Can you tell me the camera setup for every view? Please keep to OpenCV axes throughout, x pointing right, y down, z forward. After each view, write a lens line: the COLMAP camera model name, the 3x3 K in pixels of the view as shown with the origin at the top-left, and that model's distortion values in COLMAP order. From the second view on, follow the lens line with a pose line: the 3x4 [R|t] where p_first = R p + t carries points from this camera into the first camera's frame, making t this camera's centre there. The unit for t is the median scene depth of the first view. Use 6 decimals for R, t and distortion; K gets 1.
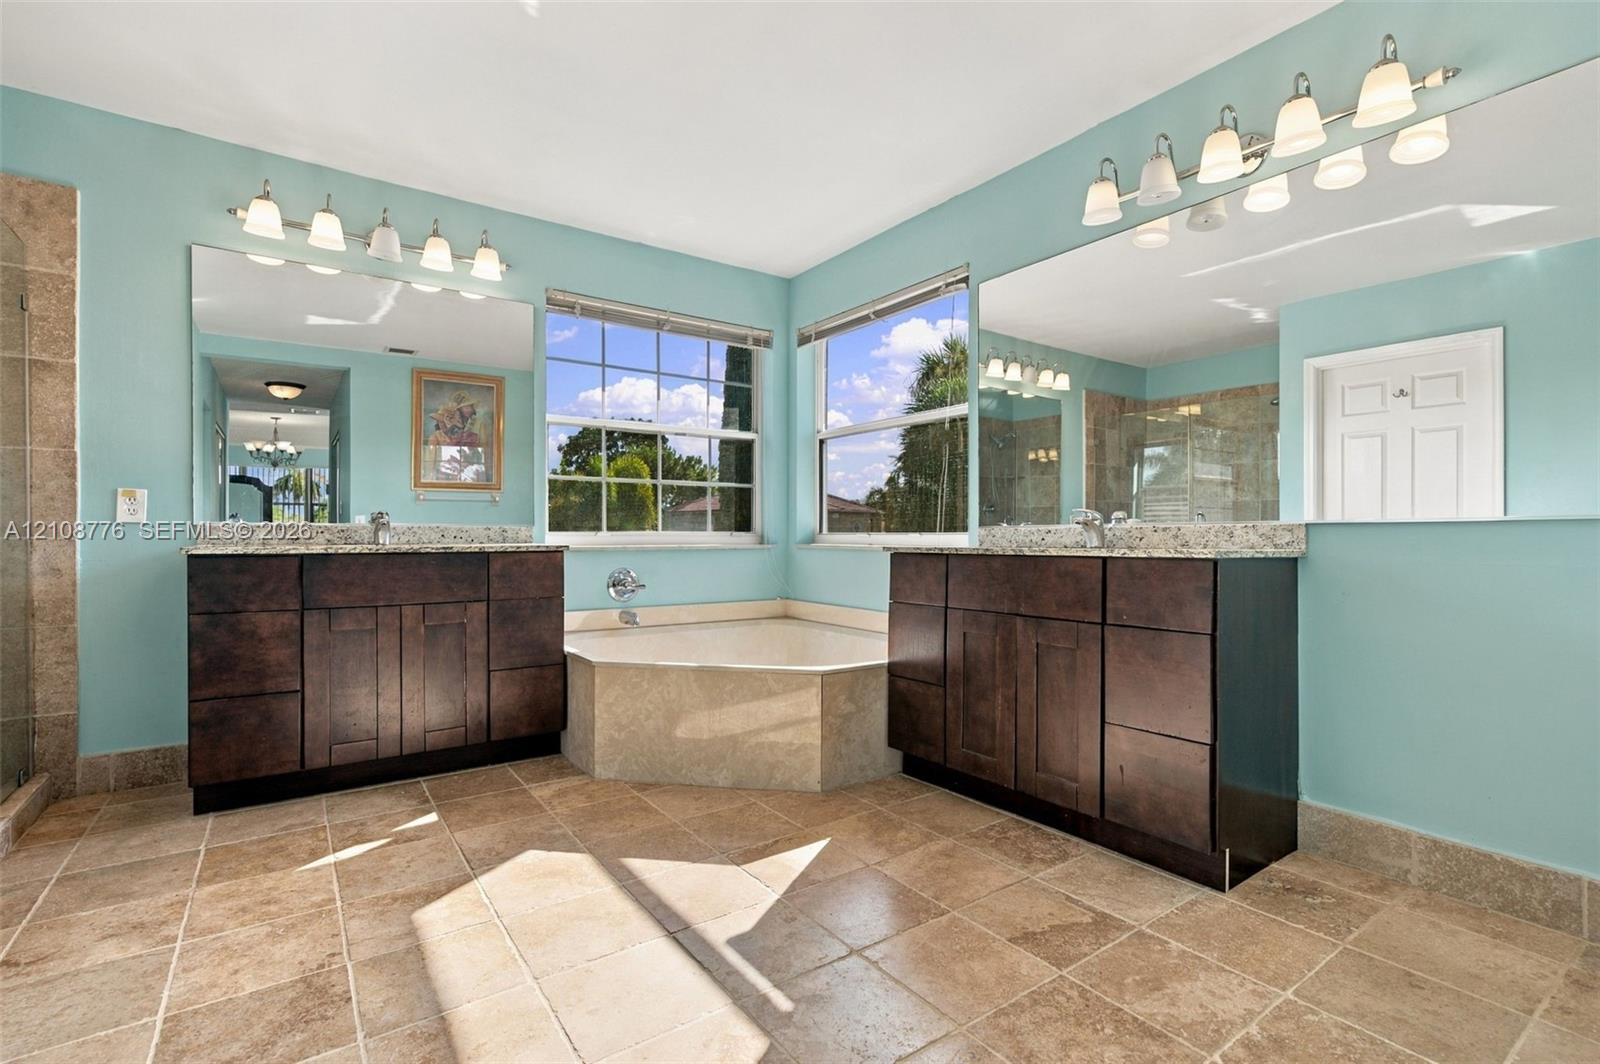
lens RADIAL K [[821.1, 0, 794.9], [0, 821.1, 540.5], [0, 0, 1]] dist [-0.016174, 0.000910]
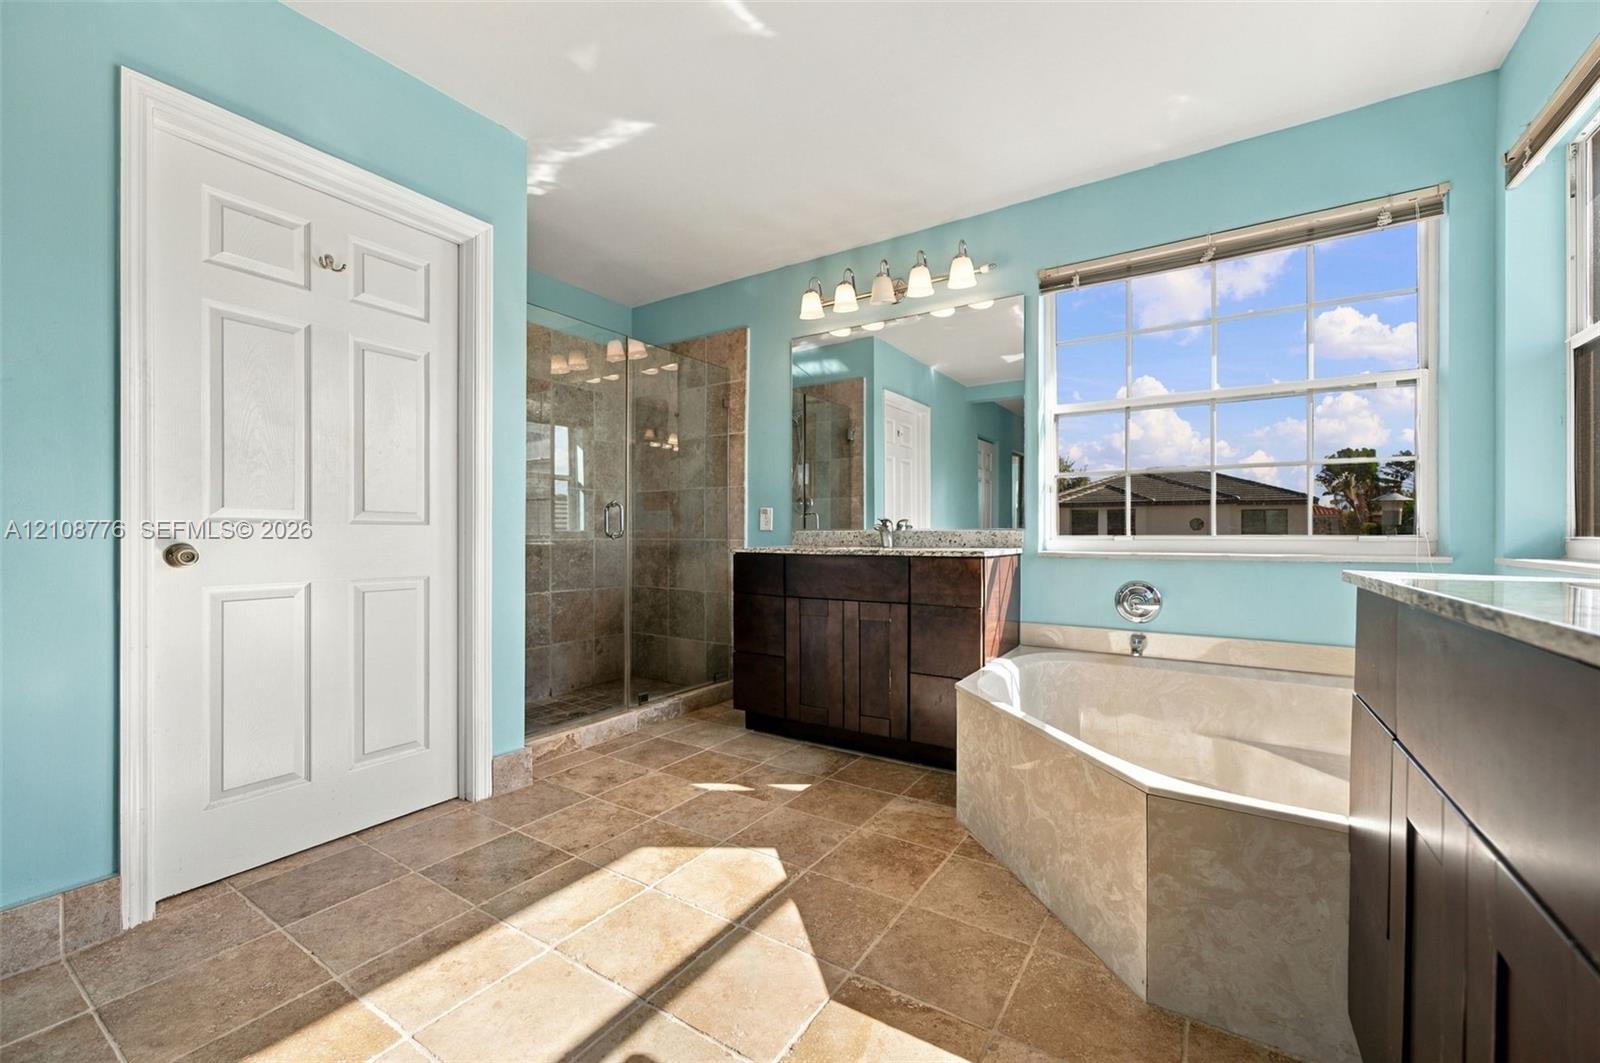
lens RADIAL K [[655.3, 0, 798.6], [0, 655.3, 538.2], [0, 0, 1]] dist [-0.009563, 0.000363]
pose [[0.317115, 0.001523, -0.948386, 0.418888], [-0.008507, 0.999963, -0.001239, -0.006745], [0.948349, 0.008461, 0.317116, 0.707598]]
